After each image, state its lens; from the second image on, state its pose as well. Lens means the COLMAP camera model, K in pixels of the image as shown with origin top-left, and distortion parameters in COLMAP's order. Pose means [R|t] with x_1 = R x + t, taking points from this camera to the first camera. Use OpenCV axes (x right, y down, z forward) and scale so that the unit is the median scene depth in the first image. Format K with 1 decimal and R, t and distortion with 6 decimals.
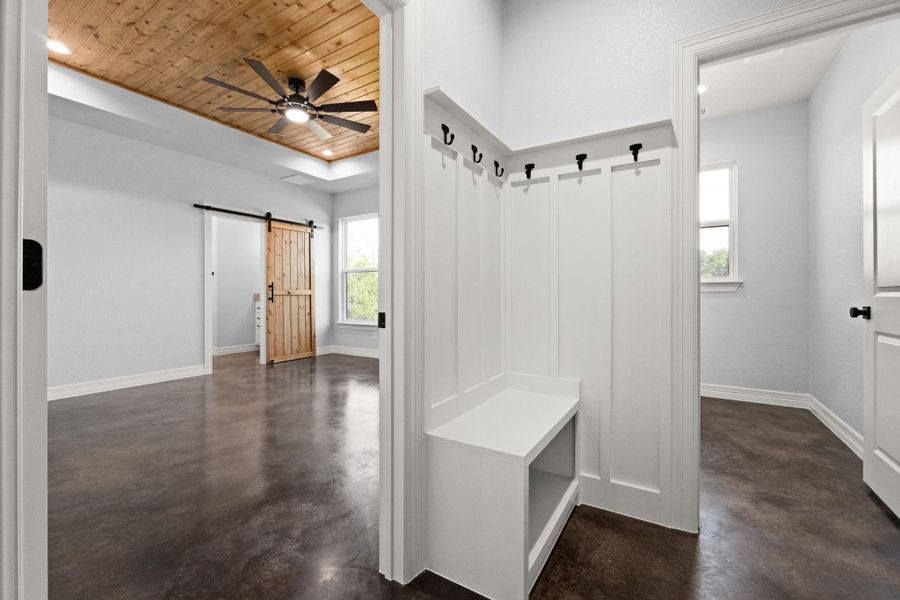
lens RADIAL K [[377.4, 0, 451.4], [0, 377.4, 294.6], [0, 0, 1]] dist [-0.015147, 0.001330]
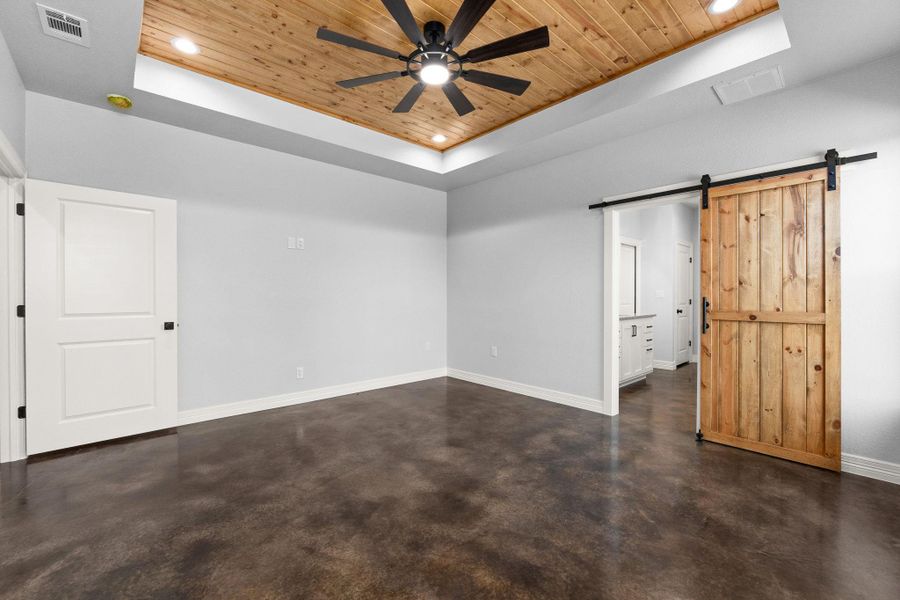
lens RADIAL K [[377.4, 0, 446.2], [0, 377.4, 299.8], [0, 0, 1]] dist [-0.015147, 0.001330]
pose [[-0.293201, 0.010433, -0.955994, 0.173892], [-0.005674, 0.999904, 0.012652, -0.034034], [0.956034, 0.009134, -0.293114, 0.792766]]
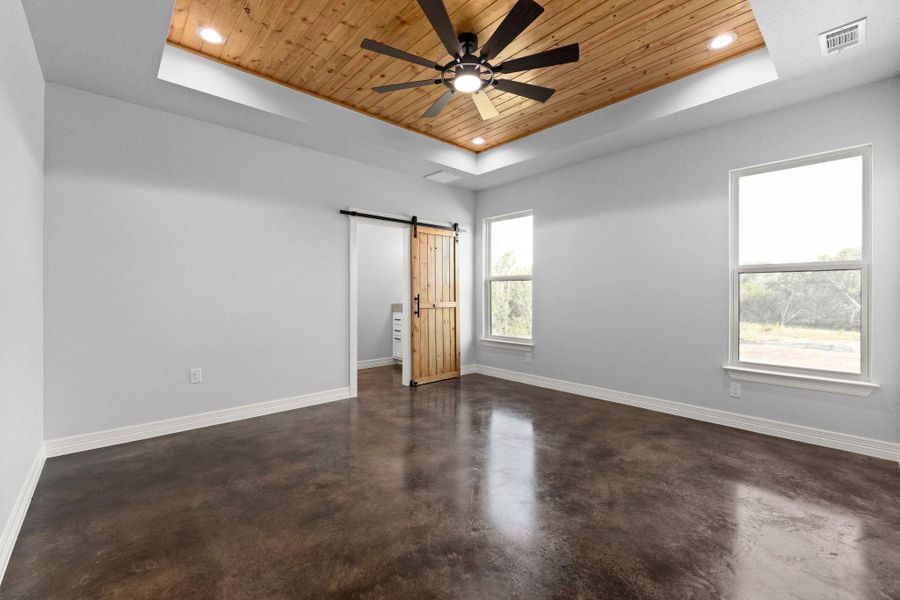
lens RADIAL K [[377.4, 0, 457.7], [0, 377.4, 298.1], [0, 0, 1]] dist [-0.015147, 0.001330]
pose [[0.963872, 0.003537, -0.266343, -0.149075], [-0.001329, 0.999963, 0.008469, -0.031557], [0.266363, -0.007809, 0.963841, 0.168748]]
